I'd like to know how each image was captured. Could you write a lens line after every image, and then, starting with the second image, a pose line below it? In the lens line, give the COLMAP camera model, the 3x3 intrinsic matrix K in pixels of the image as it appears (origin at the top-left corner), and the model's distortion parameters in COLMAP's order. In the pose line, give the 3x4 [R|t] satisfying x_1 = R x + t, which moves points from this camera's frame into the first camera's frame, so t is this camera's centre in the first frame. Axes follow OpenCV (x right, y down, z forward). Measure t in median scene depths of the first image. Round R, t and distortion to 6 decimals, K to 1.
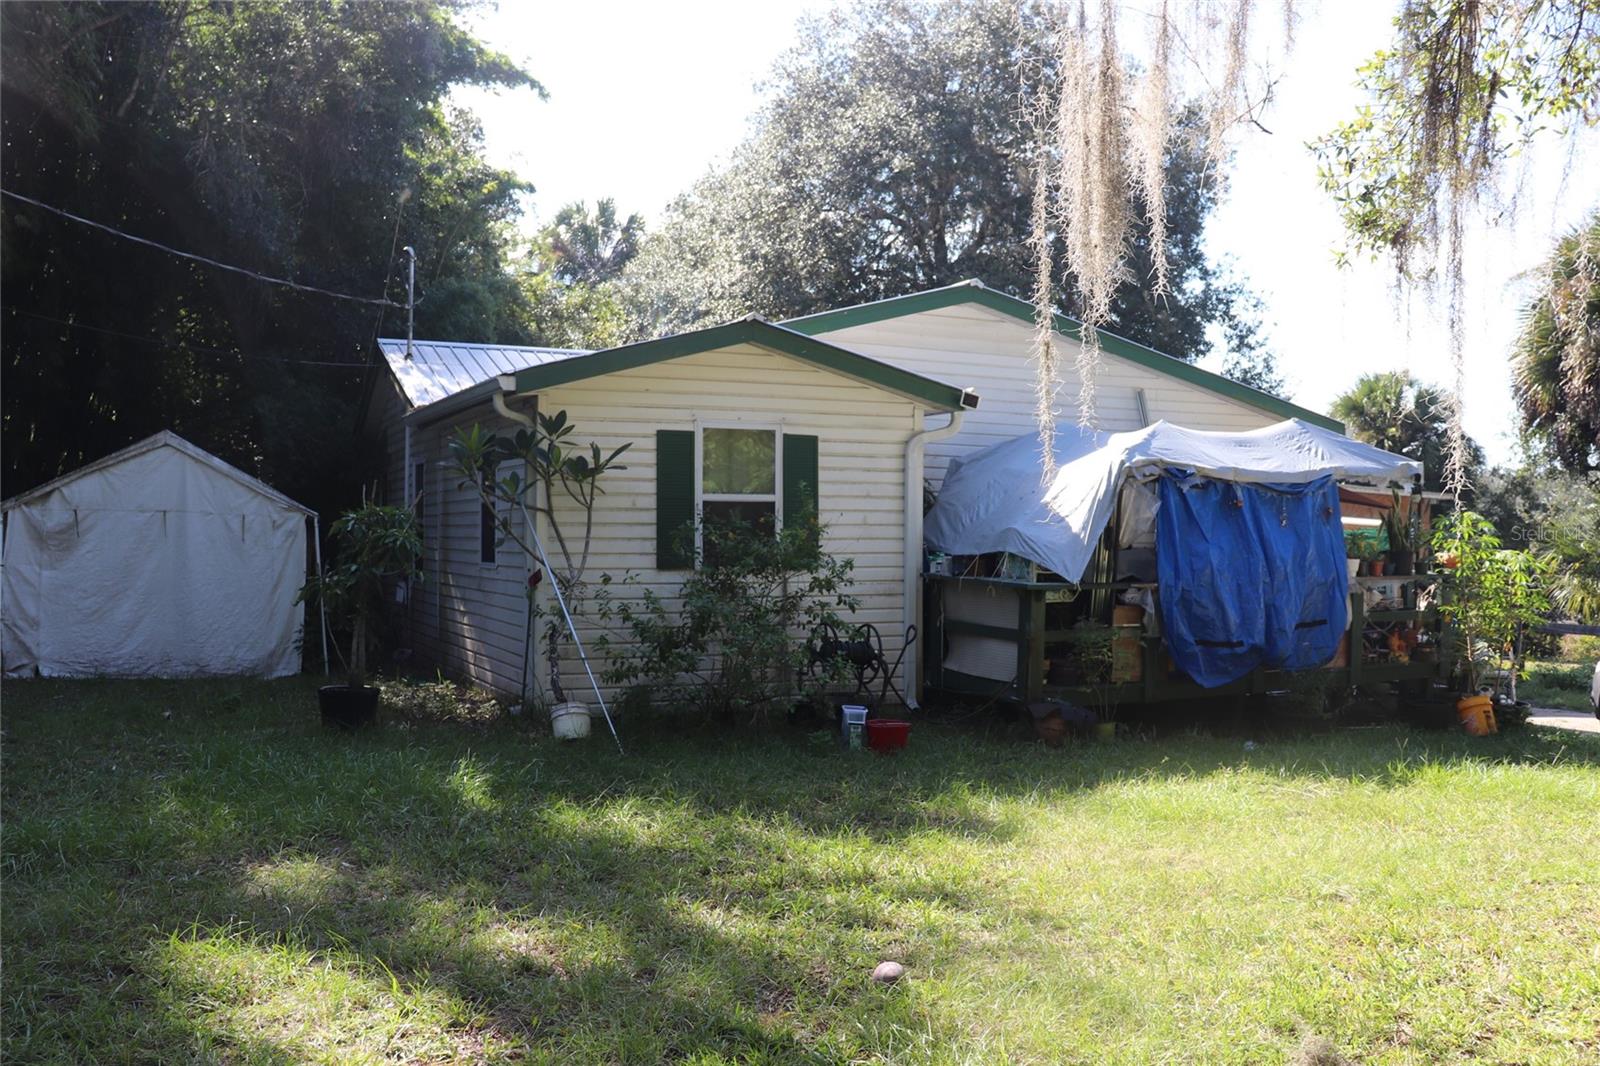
lens RADIAL K [[1494.7, 0, 800.0], [0, 1494.7, 533.0], [0, 0, 1]] dist [-0.139637, 0.000320]
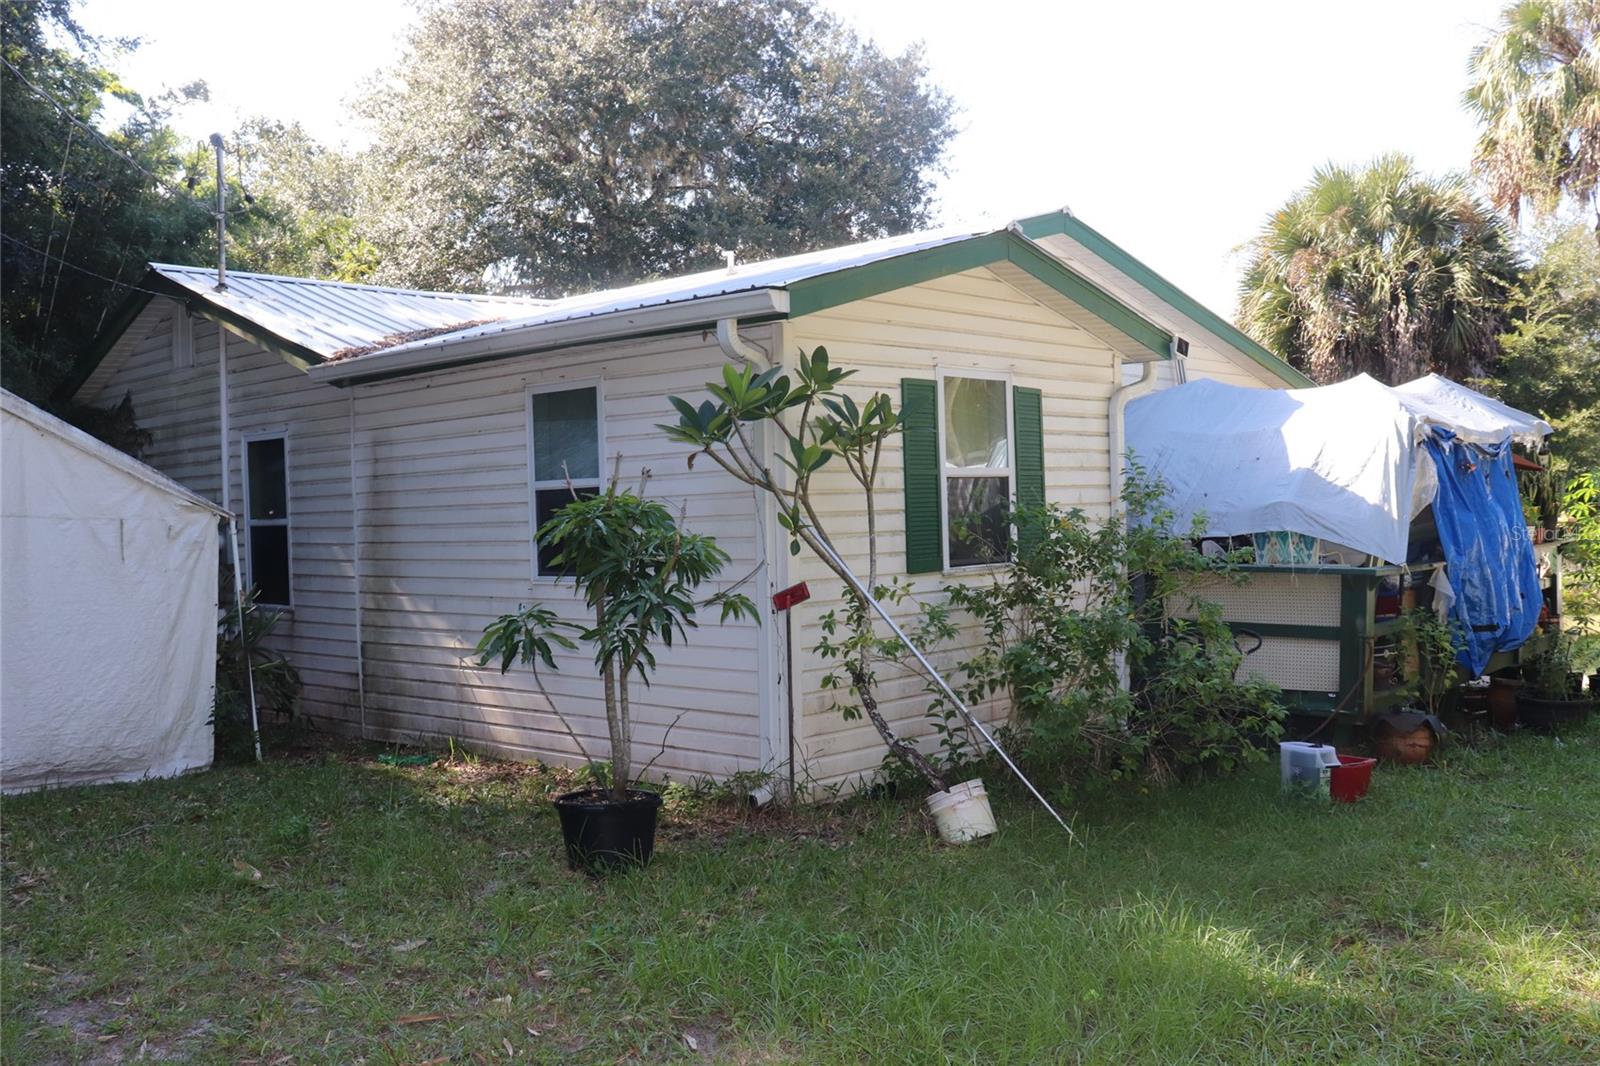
lens RADIAL K [[1494.7, 0, 800.0], [0, 1494.7, 533.0], [0, 0, 1]] dist [-0.139637, 0.000320]
pose [[0.915833, -0.035816, 0.399958, -0.407653], [0.032216, 0.999357, 0.015724, -0.007661], [-0.400264, -0.001516, 0.916399, 0.353099]]
